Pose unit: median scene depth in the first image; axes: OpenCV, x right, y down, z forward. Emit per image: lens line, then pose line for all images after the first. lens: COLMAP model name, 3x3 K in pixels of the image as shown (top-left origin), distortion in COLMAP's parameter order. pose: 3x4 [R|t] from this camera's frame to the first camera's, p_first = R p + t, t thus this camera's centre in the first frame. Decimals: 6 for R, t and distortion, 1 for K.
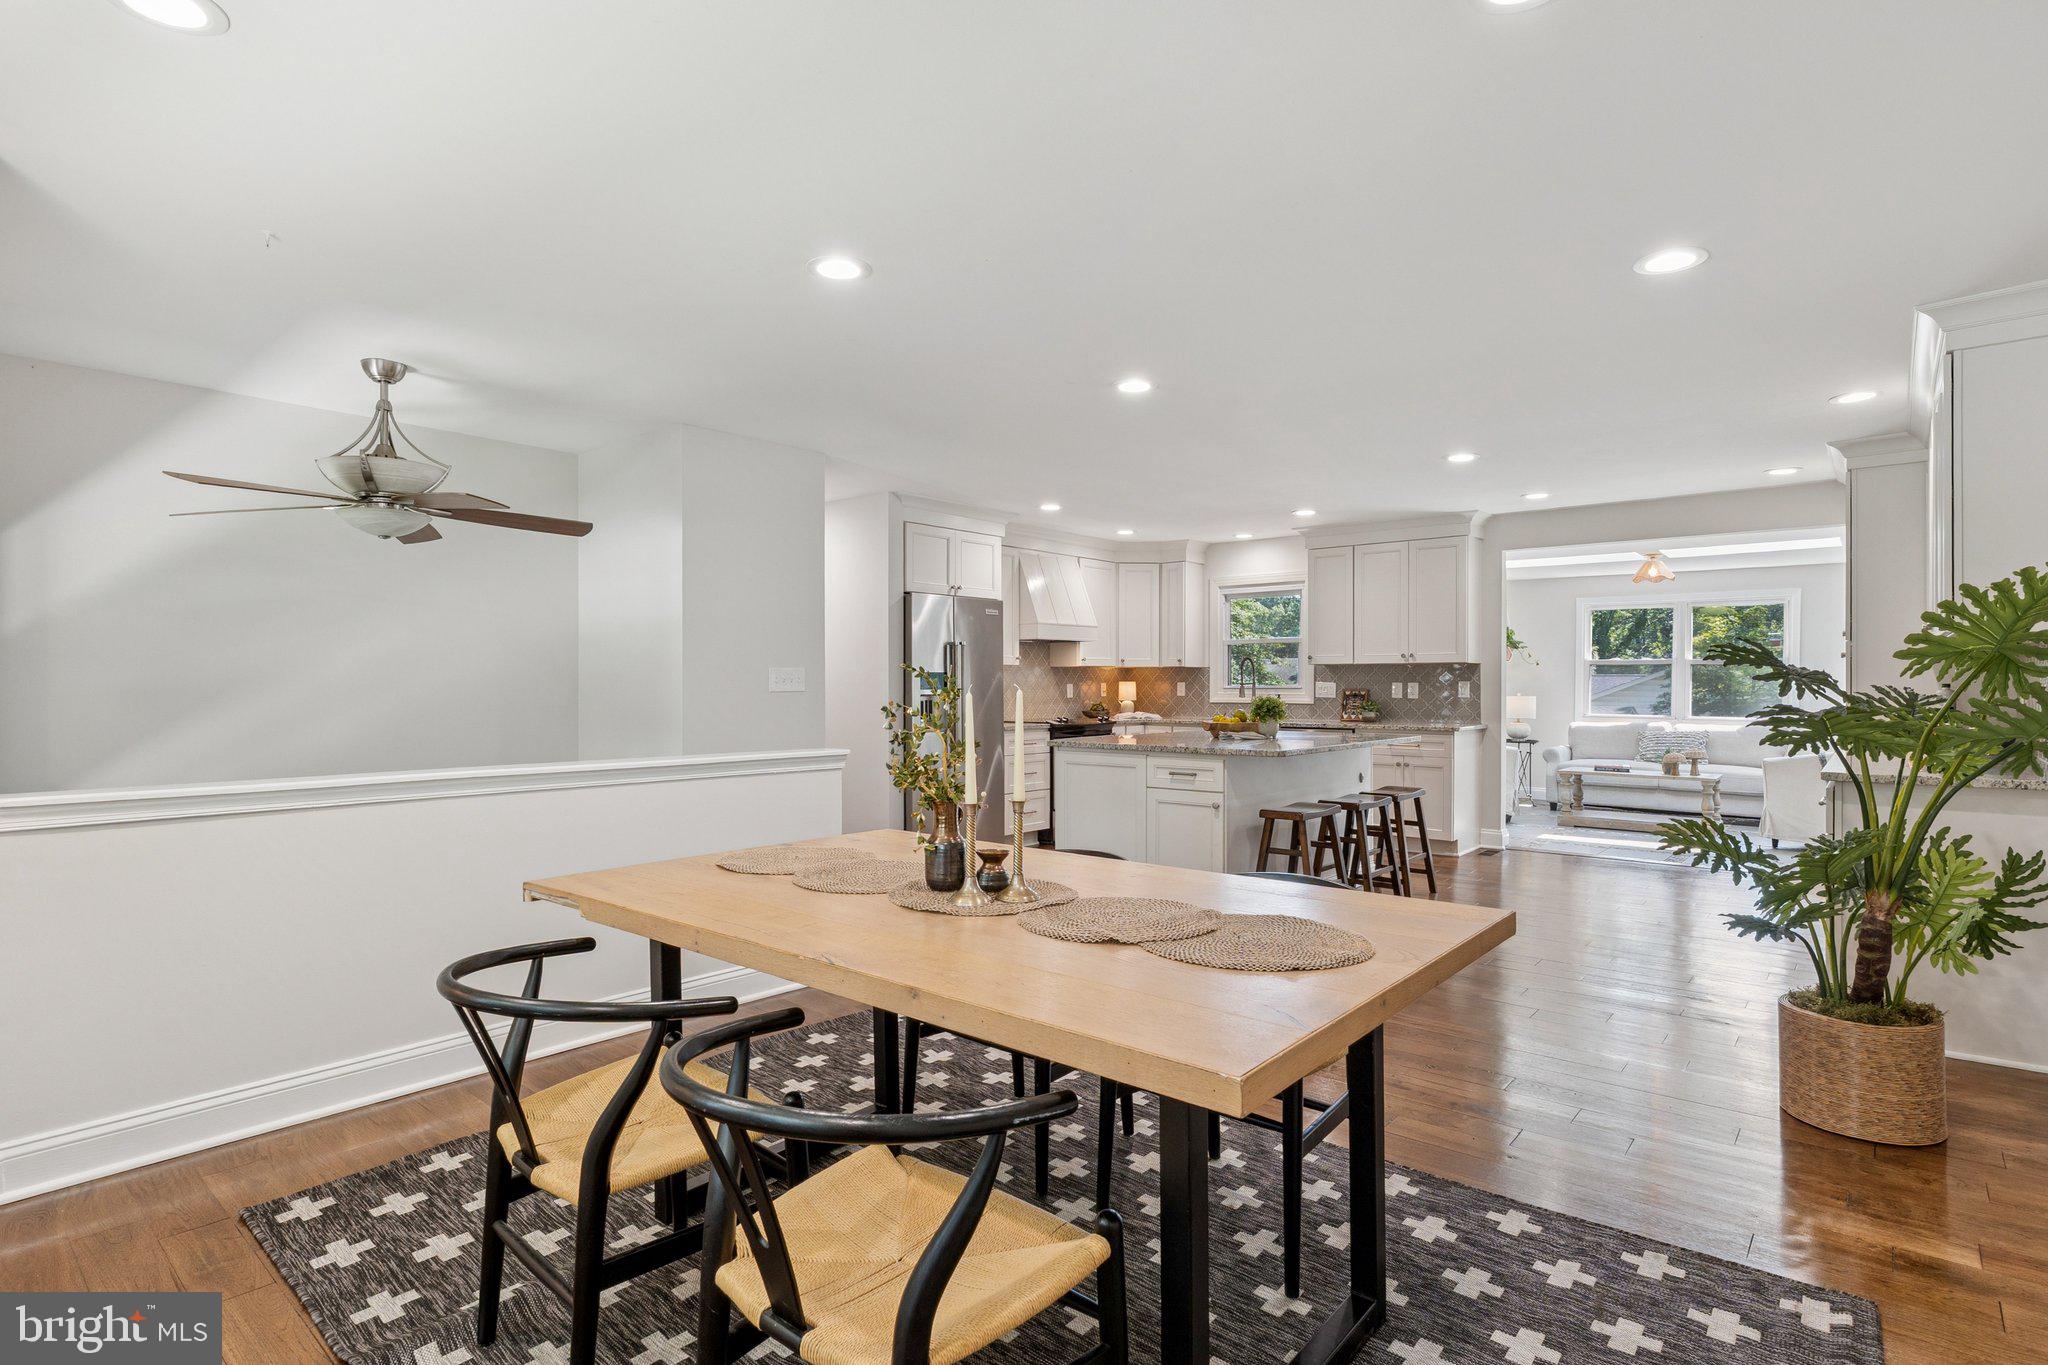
lens RADIAL K [[1002.0, 0, 1028.5], [0, 1002.0, 687.1], [0, 0, 1]] dist [-0.001208, -0.001120]
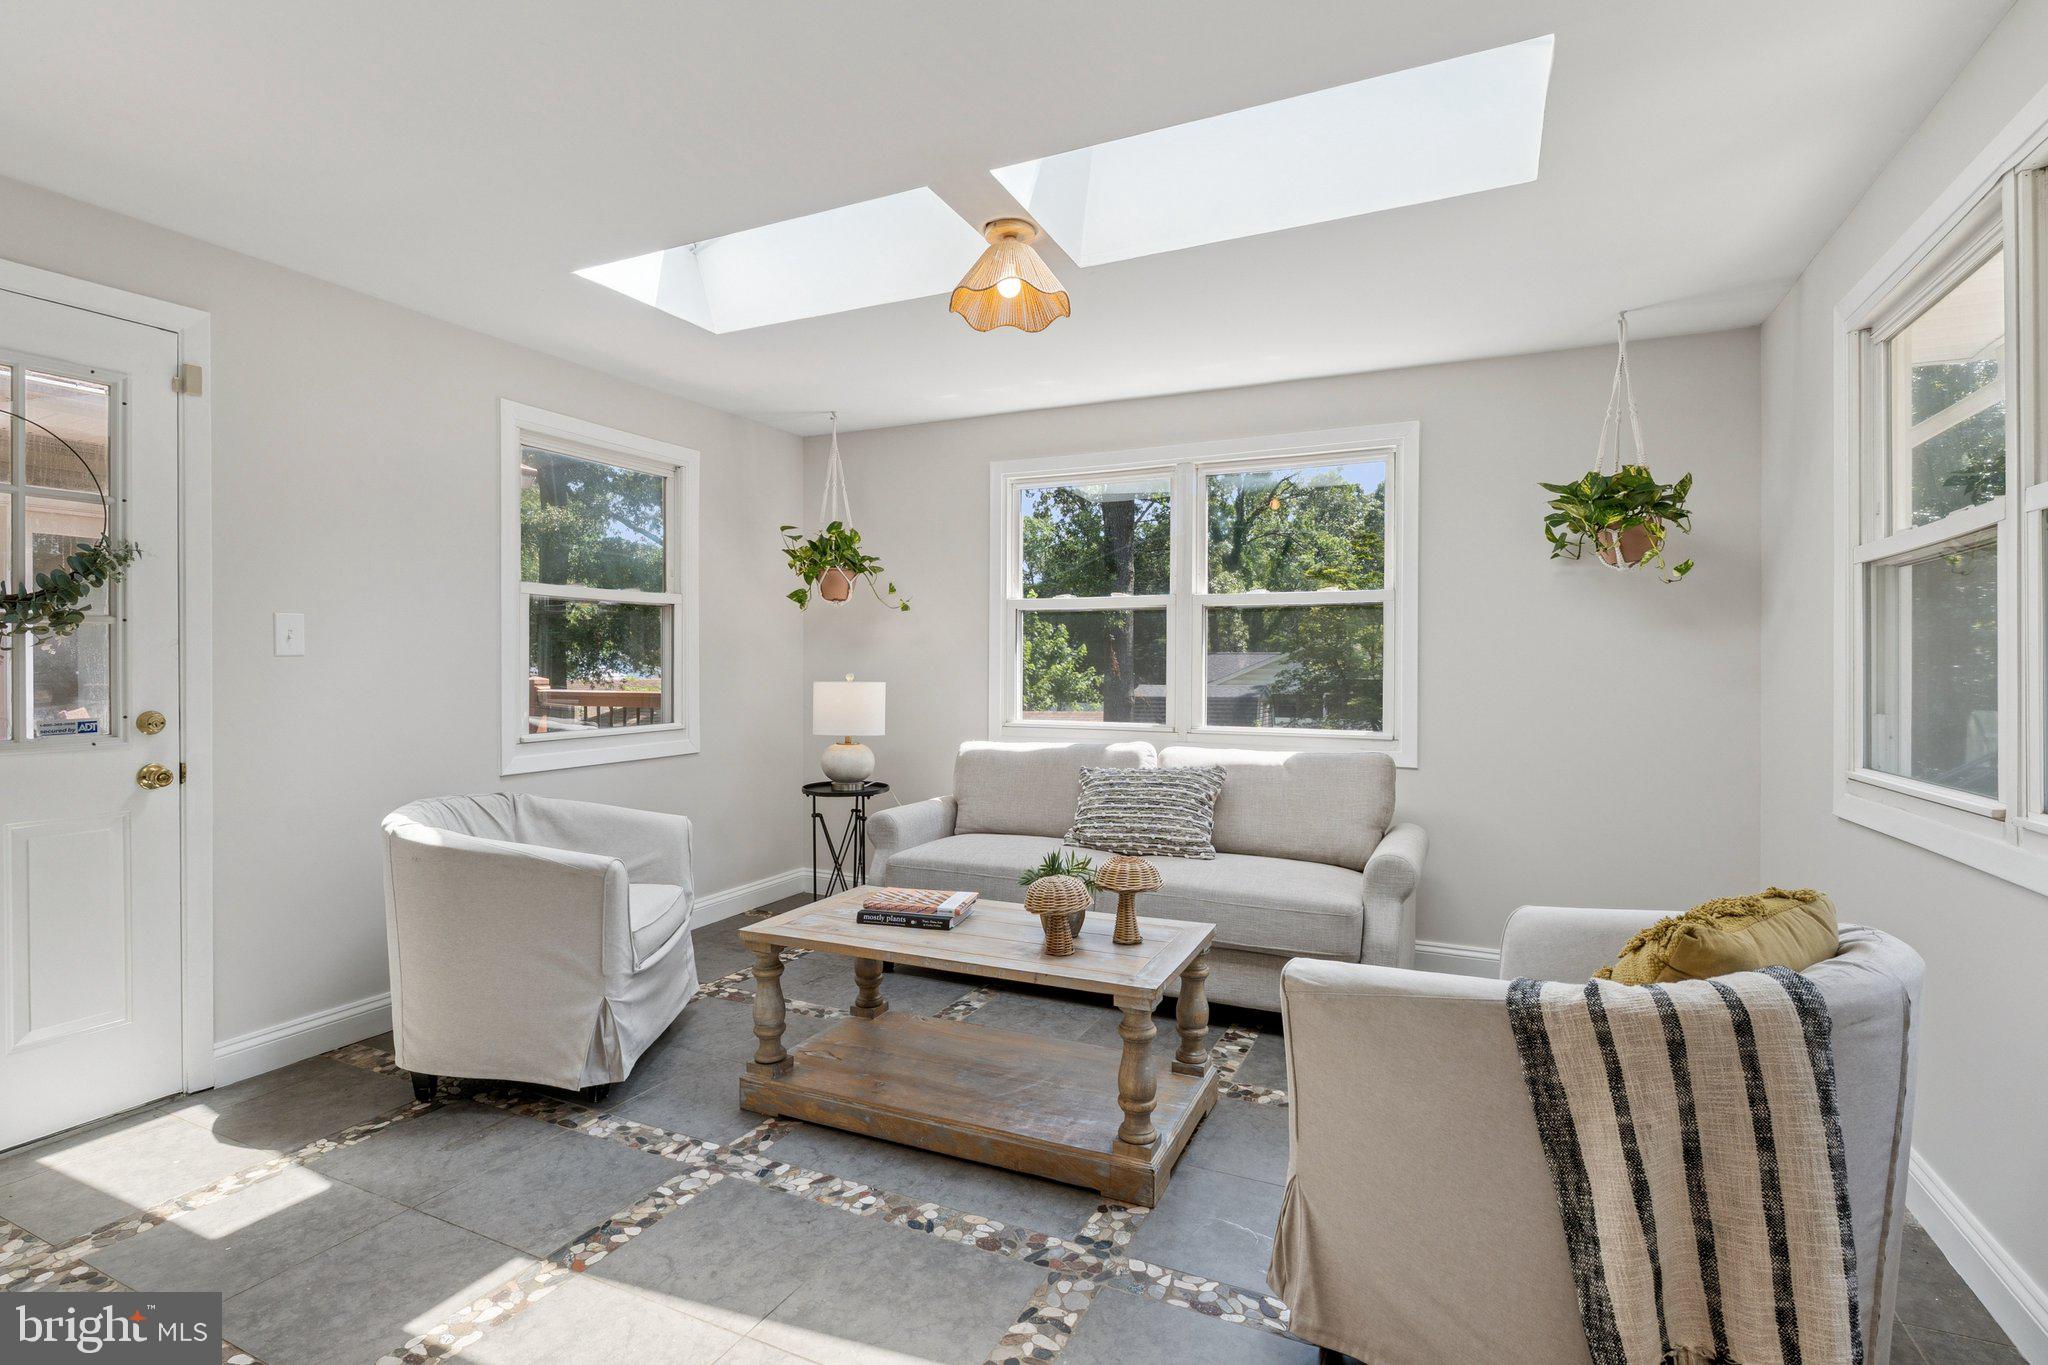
lens RADIAL K [[1002.0, 0, 1010.1], [0, 1002.0, 672.9], [0, 0, 1]] dist [-0.001208, -0.001120]
pose [[0.962632, -0.006447, 0.270736, 0.525866], [0.004949, 0.999968, 0.006217, 0.003449], [-0.270767, -0.004645, 0.962634, 0.686904]]
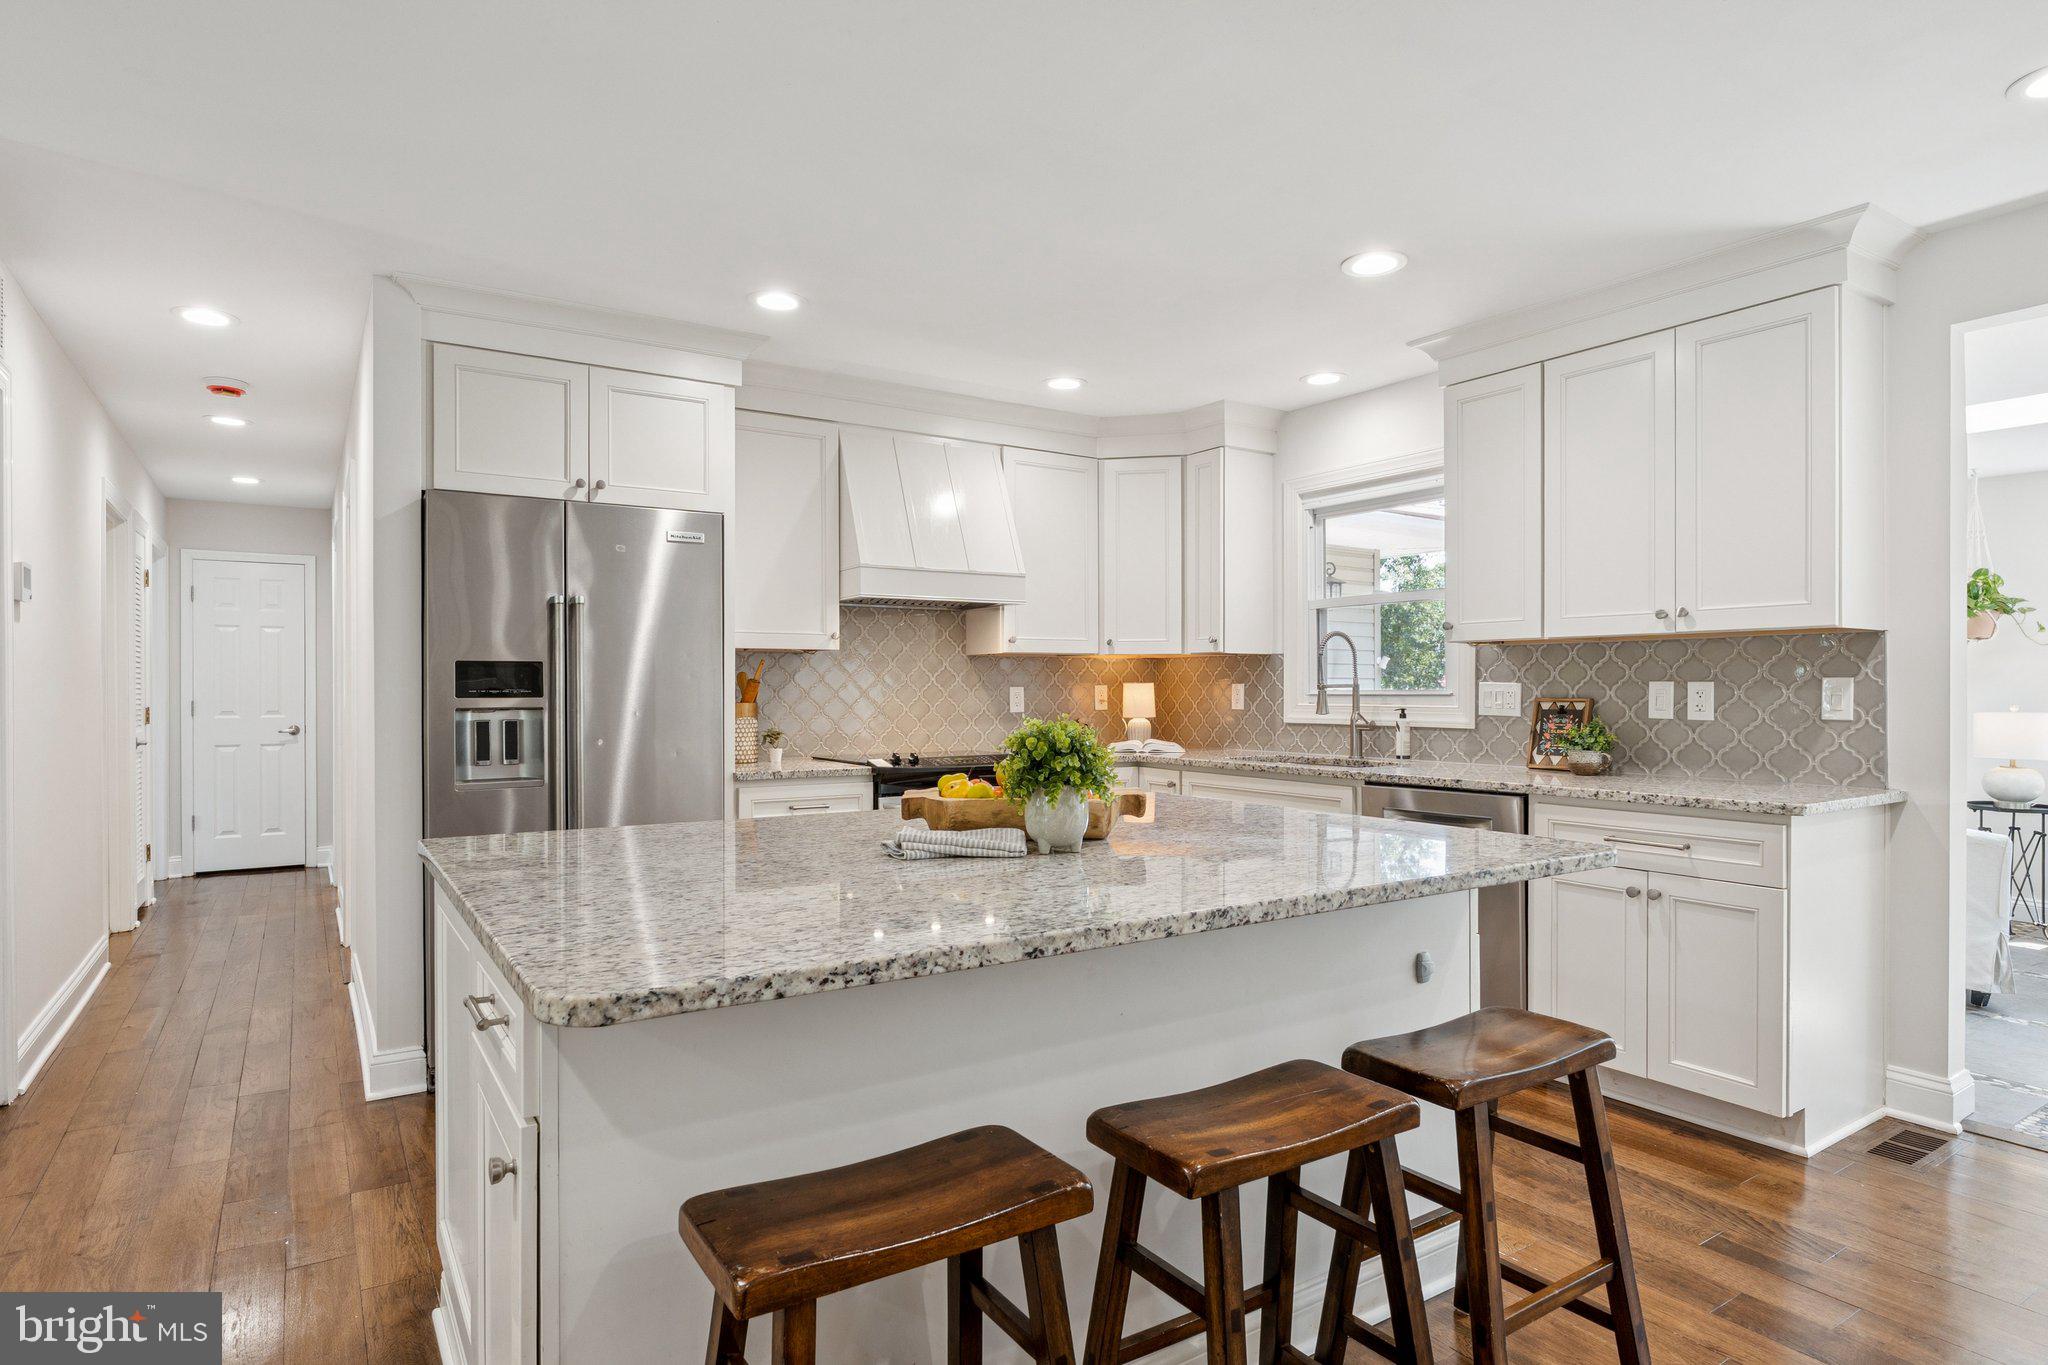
lens RADIAL K [[1106.7, 0, 1030.0], [0, 1106.7, 690.4], [0, 0, 1]] dist [-0.004258, -0.001556]
pose [[0.961769, -0.000413, -0.273863, 0.221869], [-0.000374, 0.999996, -0.002823, 0.000418], [0.273863, 0.002818, 0.961765, 0.444817]]
